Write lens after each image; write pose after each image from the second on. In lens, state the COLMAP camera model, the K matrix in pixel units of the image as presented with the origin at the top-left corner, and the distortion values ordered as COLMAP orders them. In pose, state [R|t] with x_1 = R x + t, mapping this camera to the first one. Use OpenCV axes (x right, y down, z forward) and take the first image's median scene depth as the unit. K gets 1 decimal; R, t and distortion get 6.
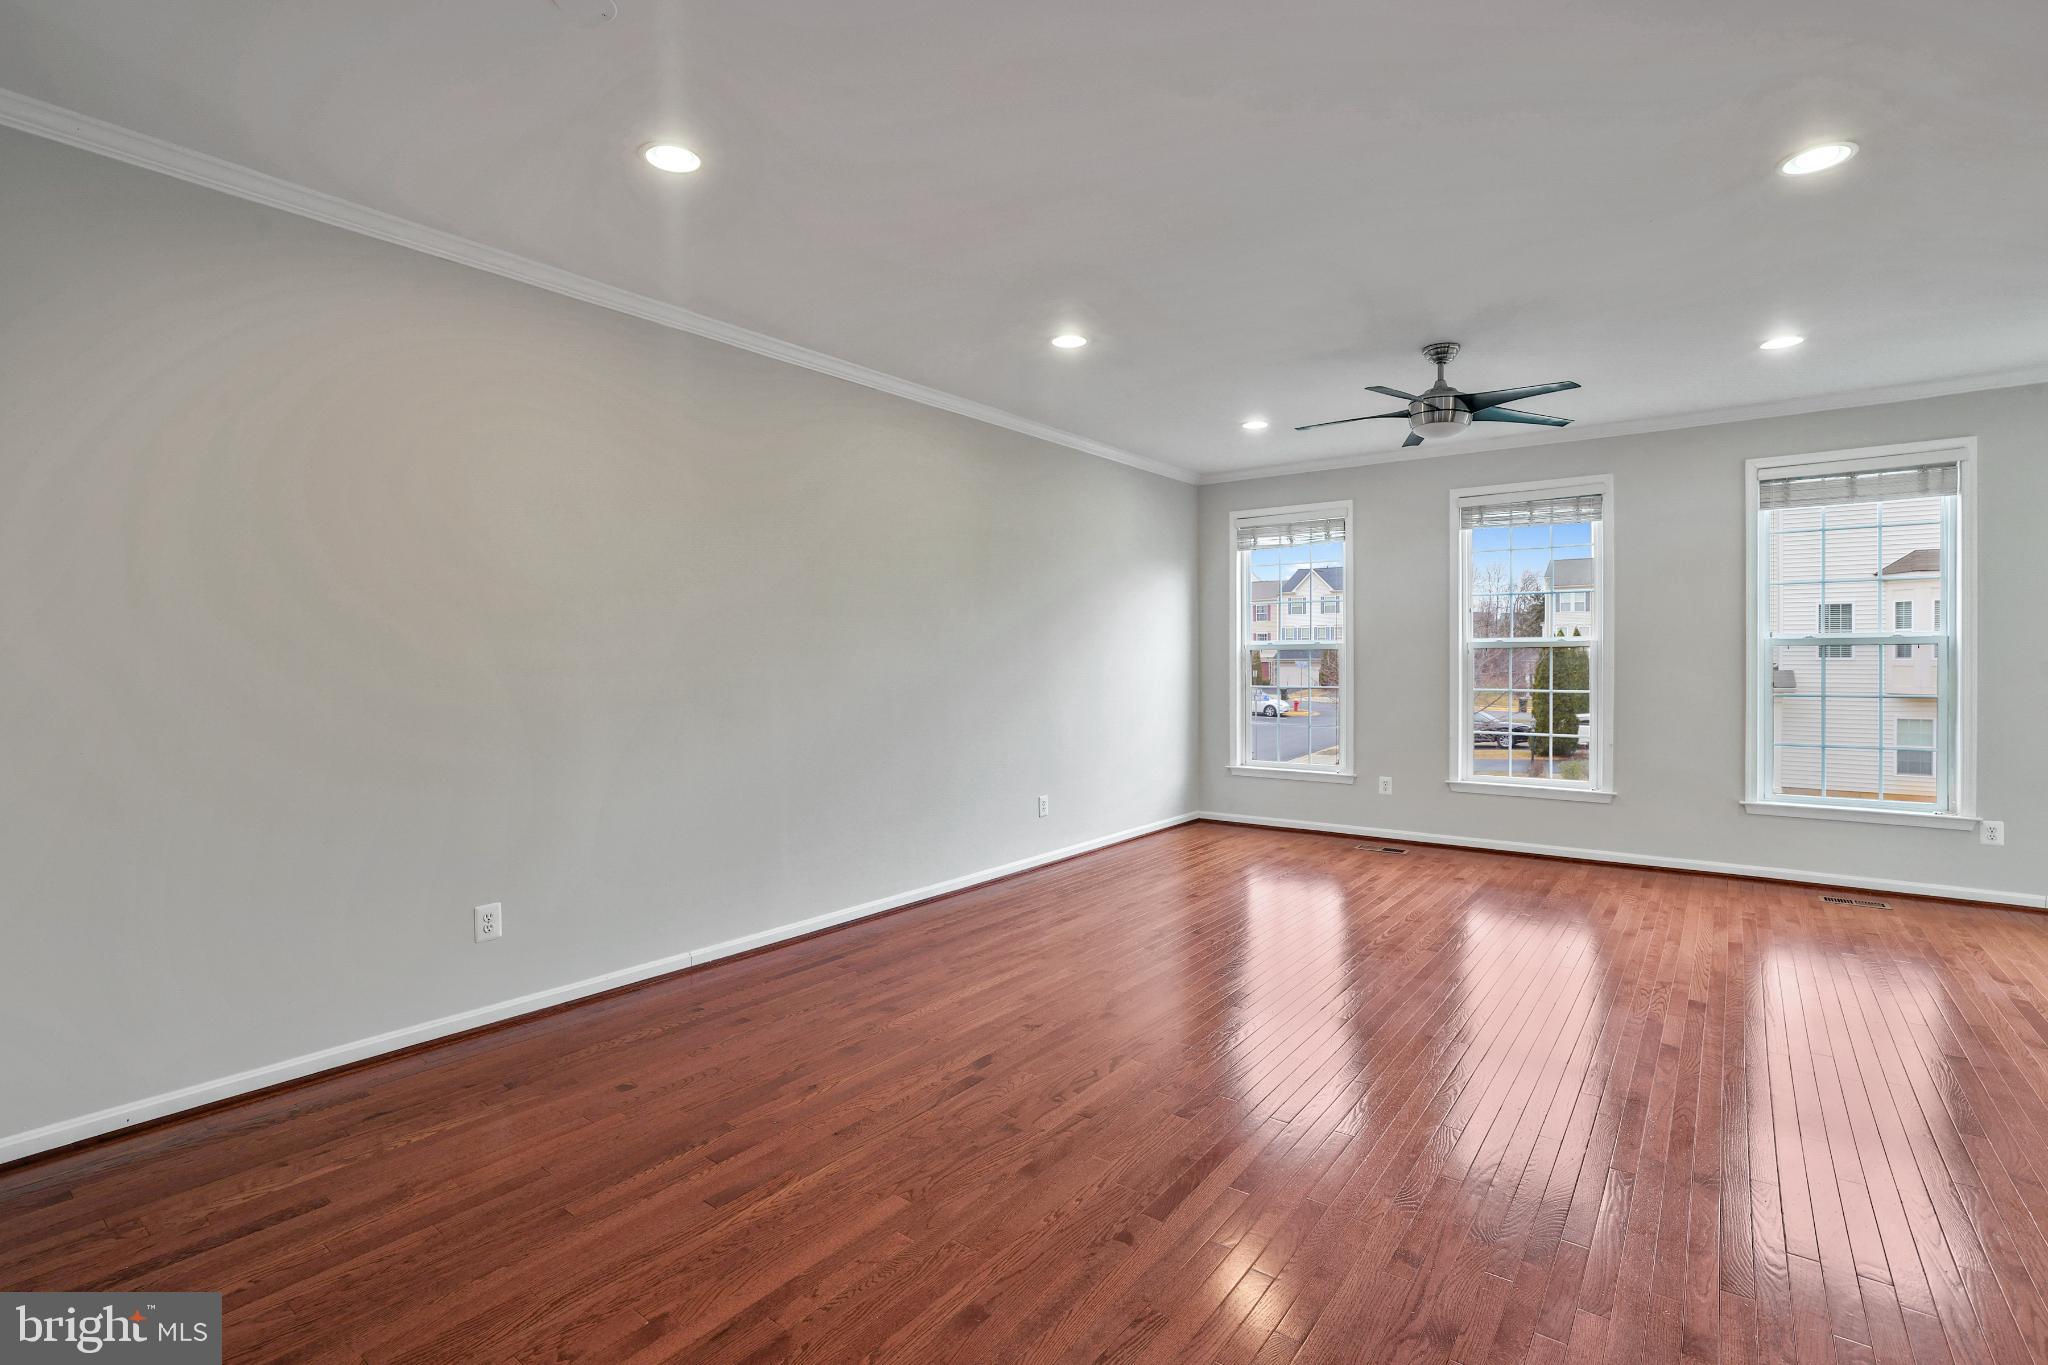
lens RADIAL K [[934.8, 0, 1022.5], [0, 934.8, 667.1], [0, 0, 1]] dist [-0.052673, 0.019888]
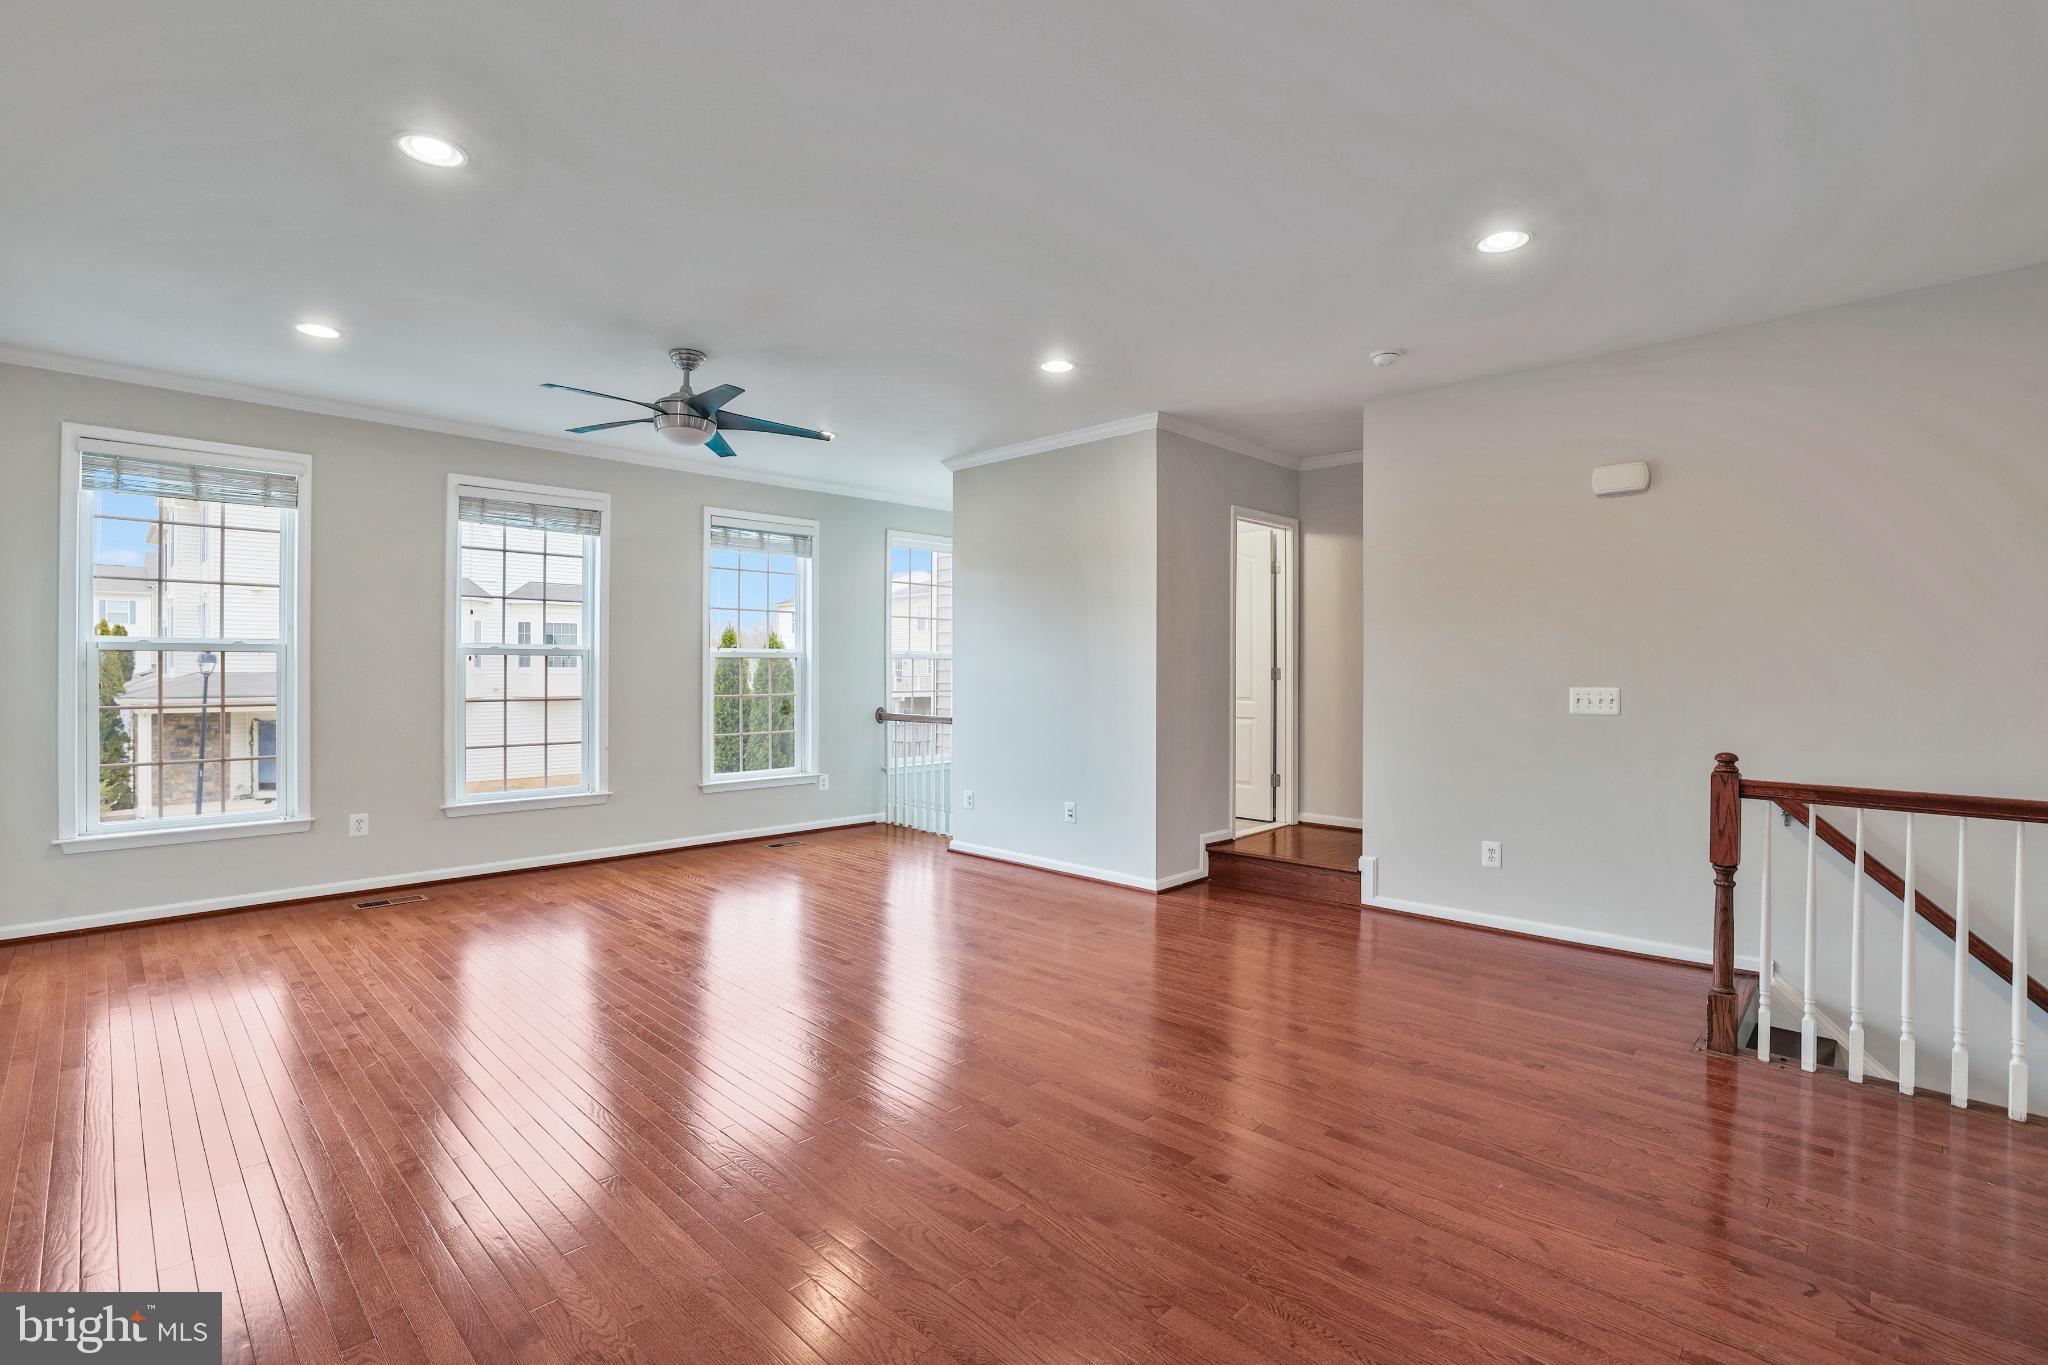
lens RADIAL K [[934.8, 0, 1022.5], [0, 934.8, 667.1], [0, 0, 1]] dist [-0.052673, 0.019888]
pose [[0.101568, 0.005853, 0.994811, -0.417437], [0.002303, 0.999979, -0.006118, -0.001815], [-0.994826, 0.002913, 0.101553, 0.446818]]
